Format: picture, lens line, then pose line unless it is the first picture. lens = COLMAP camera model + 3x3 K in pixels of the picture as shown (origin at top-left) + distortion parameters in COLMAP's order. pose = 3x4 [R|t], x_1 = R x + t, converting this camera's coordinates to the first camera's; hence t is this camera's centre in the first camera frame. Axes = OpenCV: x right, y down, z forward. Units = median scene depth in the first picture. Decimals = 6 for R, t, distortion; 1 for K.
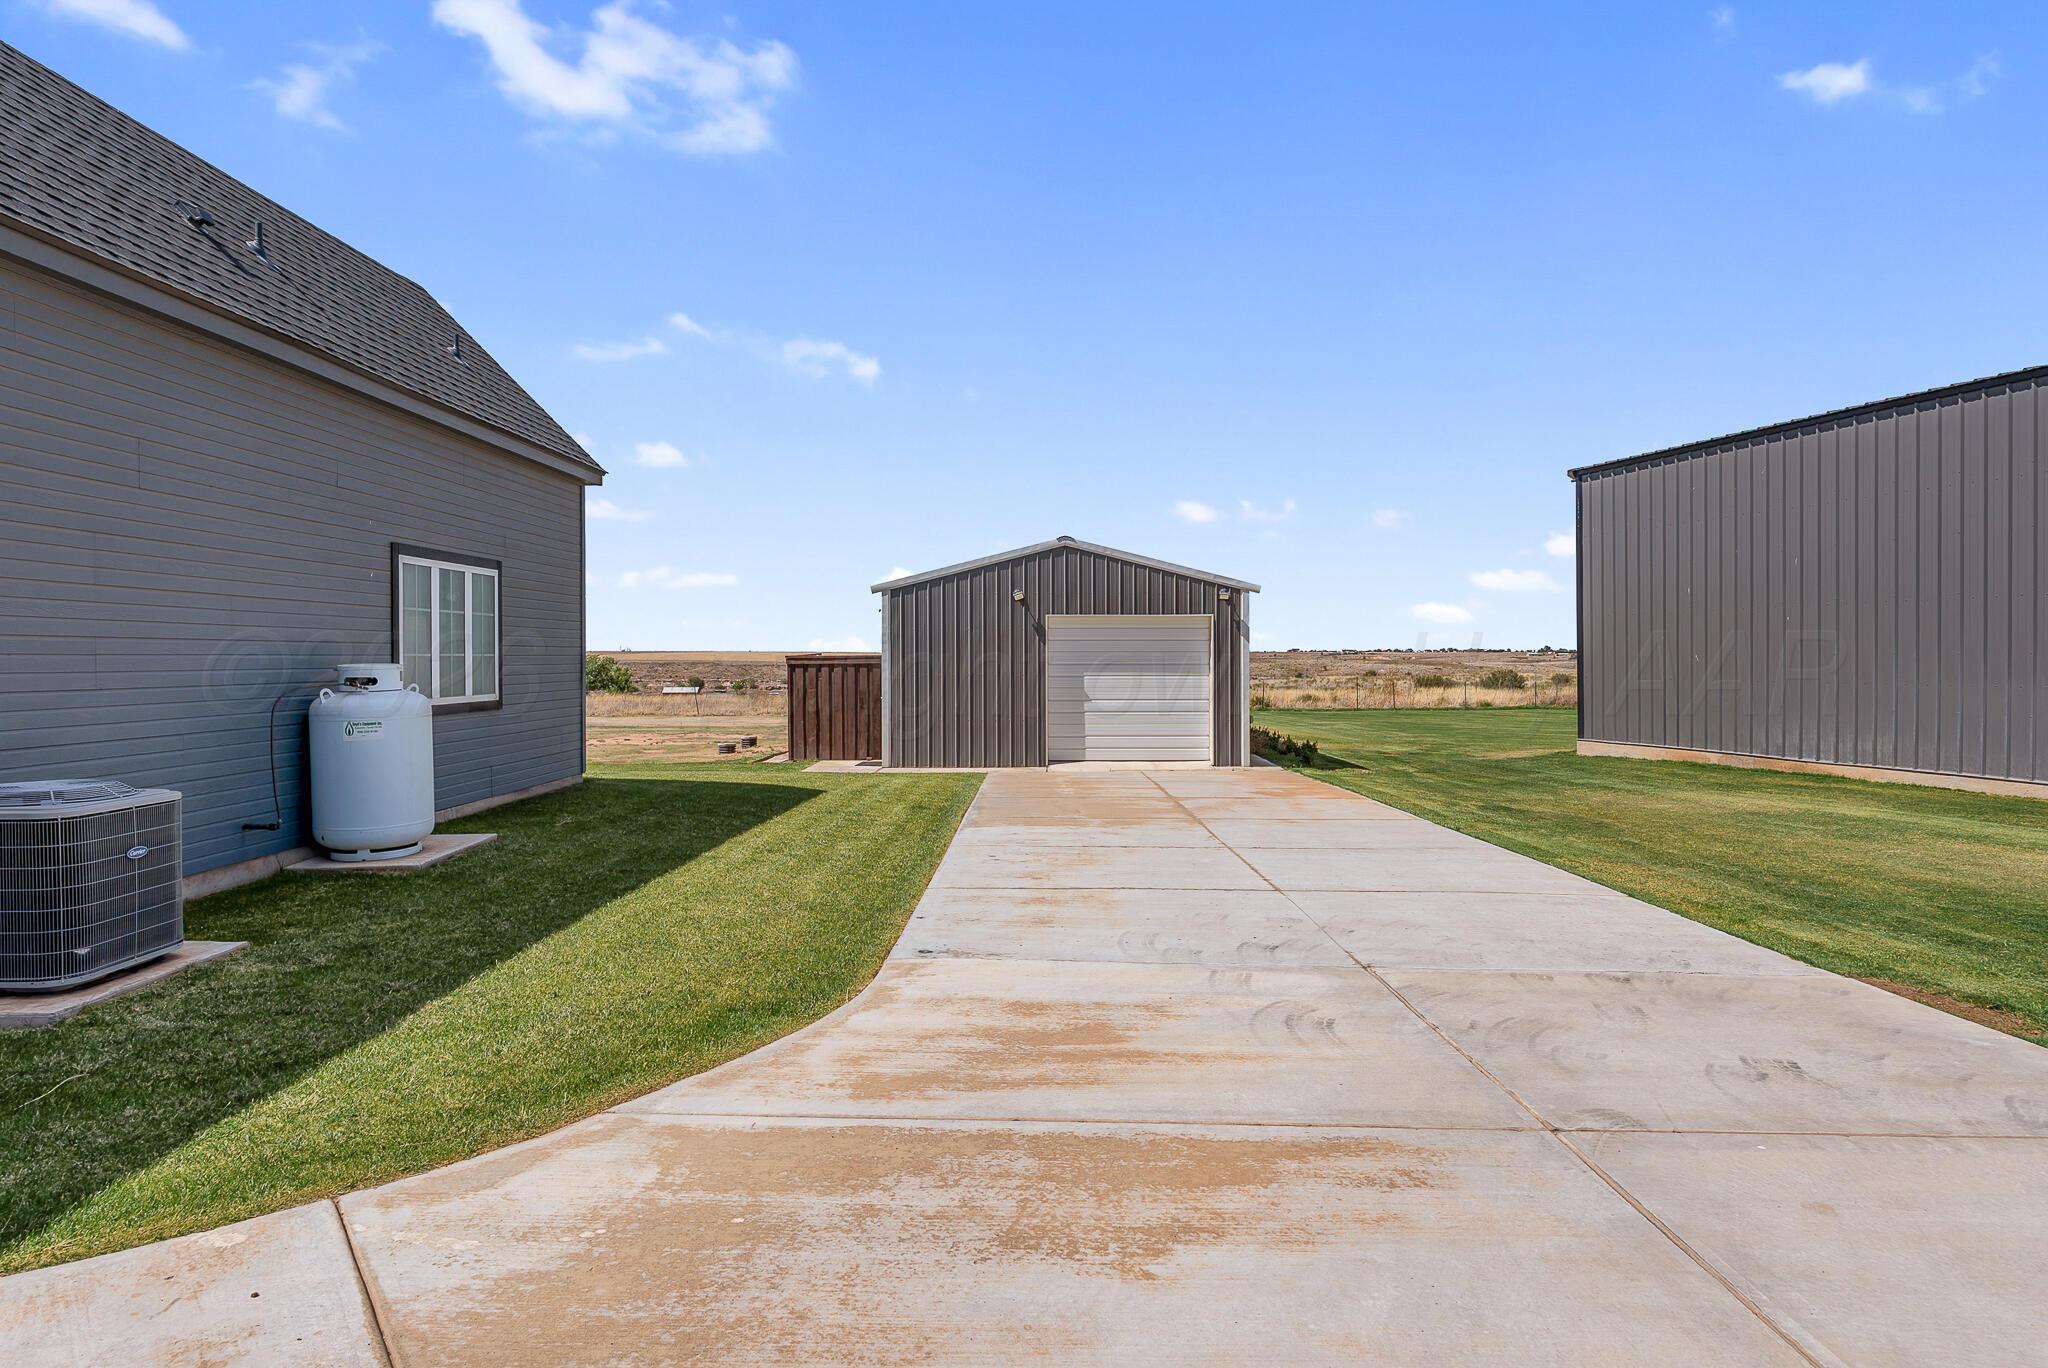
lens RADIAL K [[1252.6, 0, 1024.0], [0, 1252.6, 684.0], [0, 0, 1]] dist [-0.003454, -0.001038]
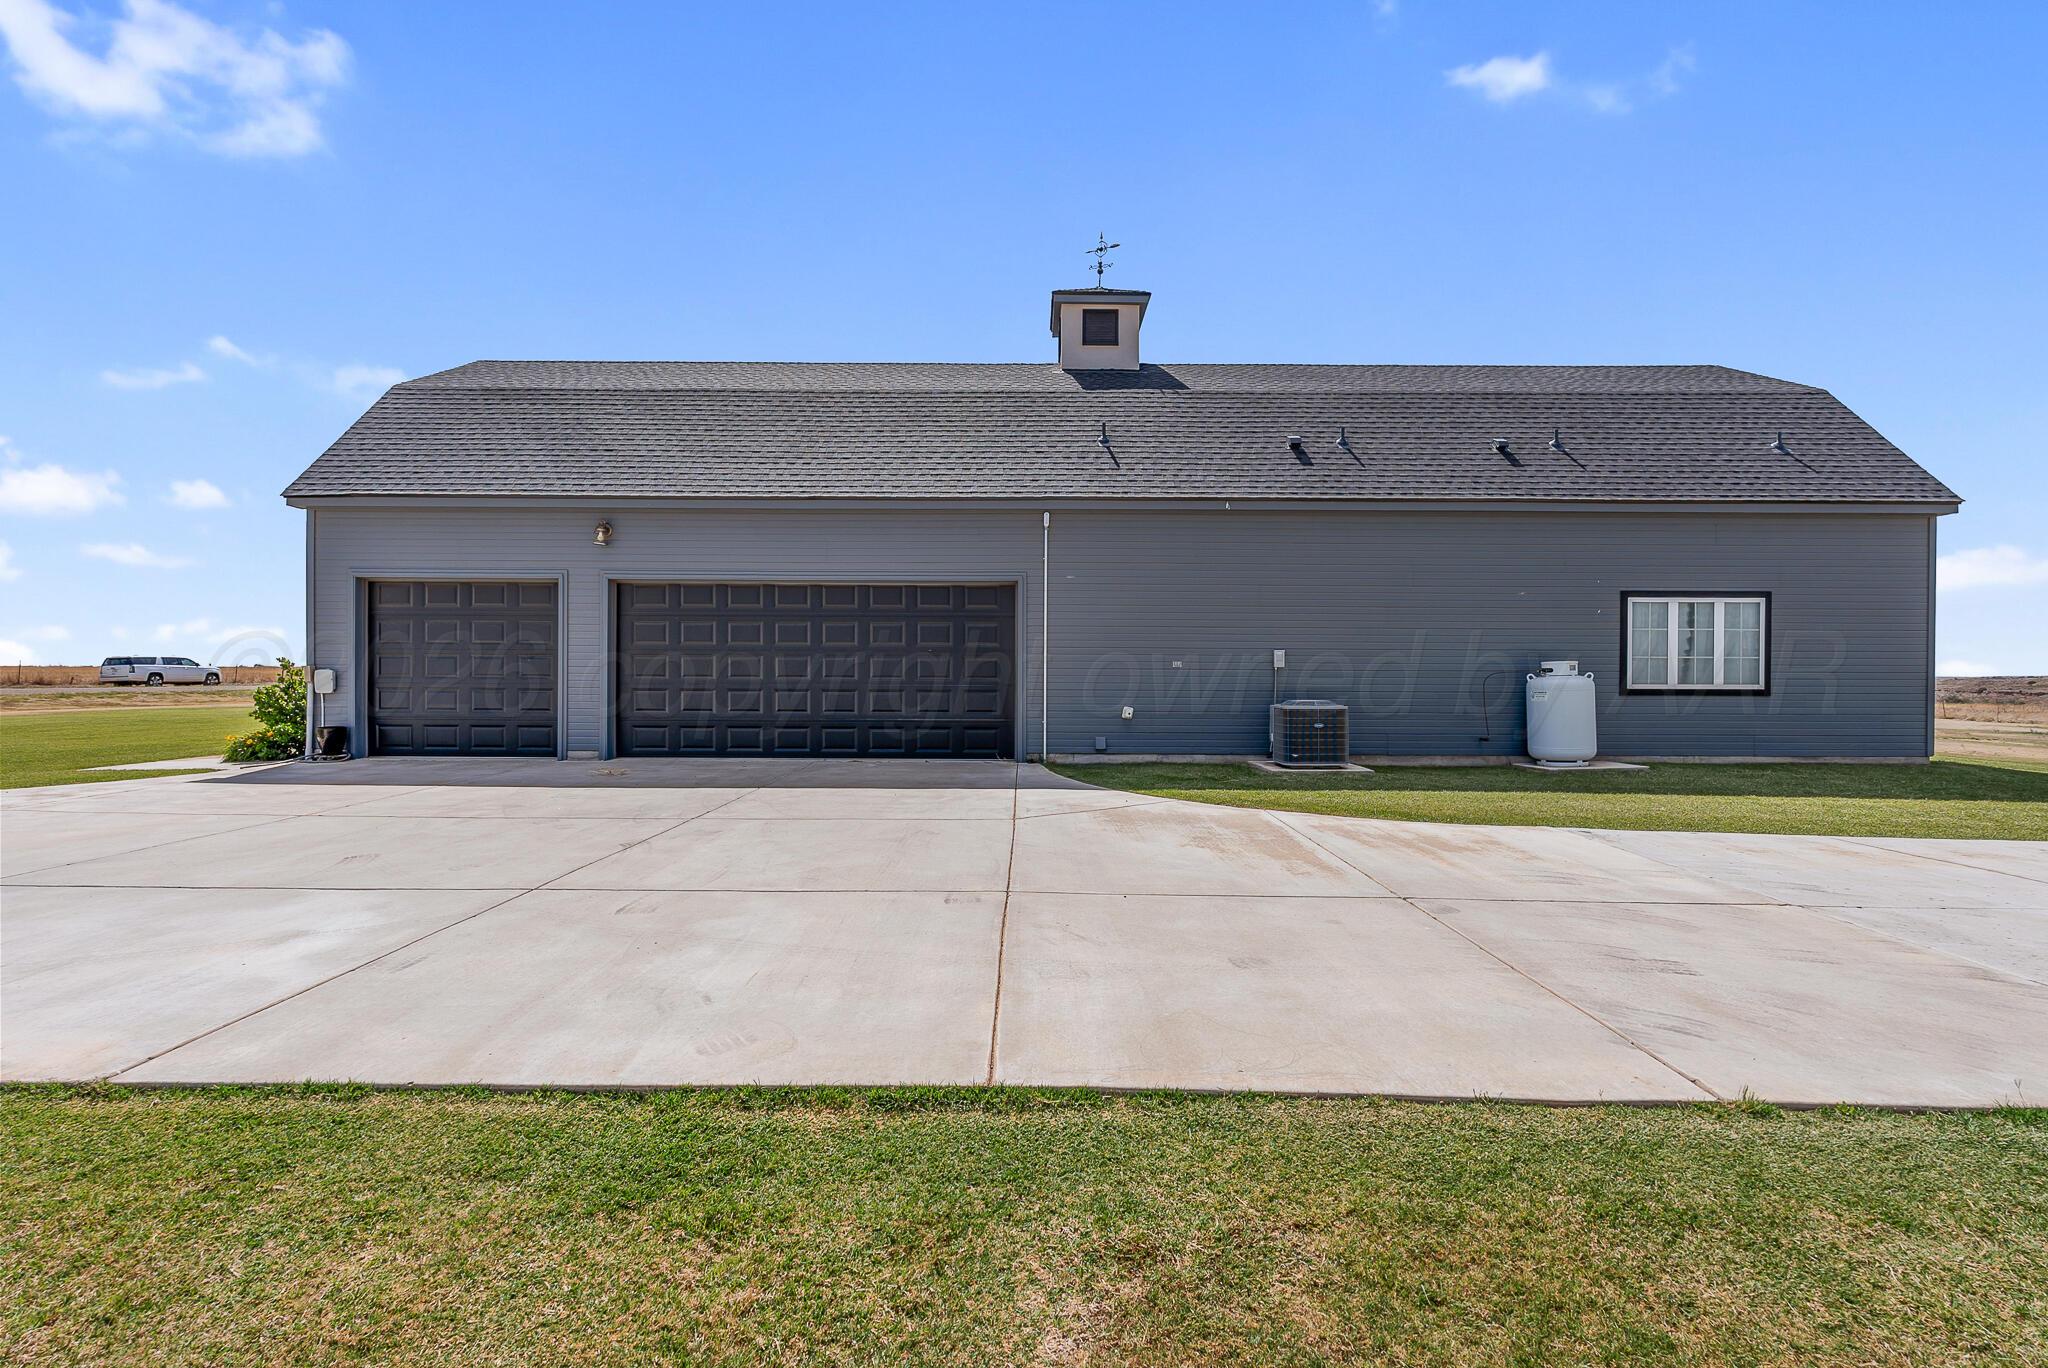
lens RADIAL K [[910.1, 0, 1032.9], [0, 910.1, 661.7], [0, 0, 1]] dist [0.001071, 0.000495]
pose [[0.017186, -0.013528, -0.999761, 0.708267], [-0.026359, 0.999555, -0.013979, 0.020942], [0.999505, 0.026593, 0.016822, 0.181087]]
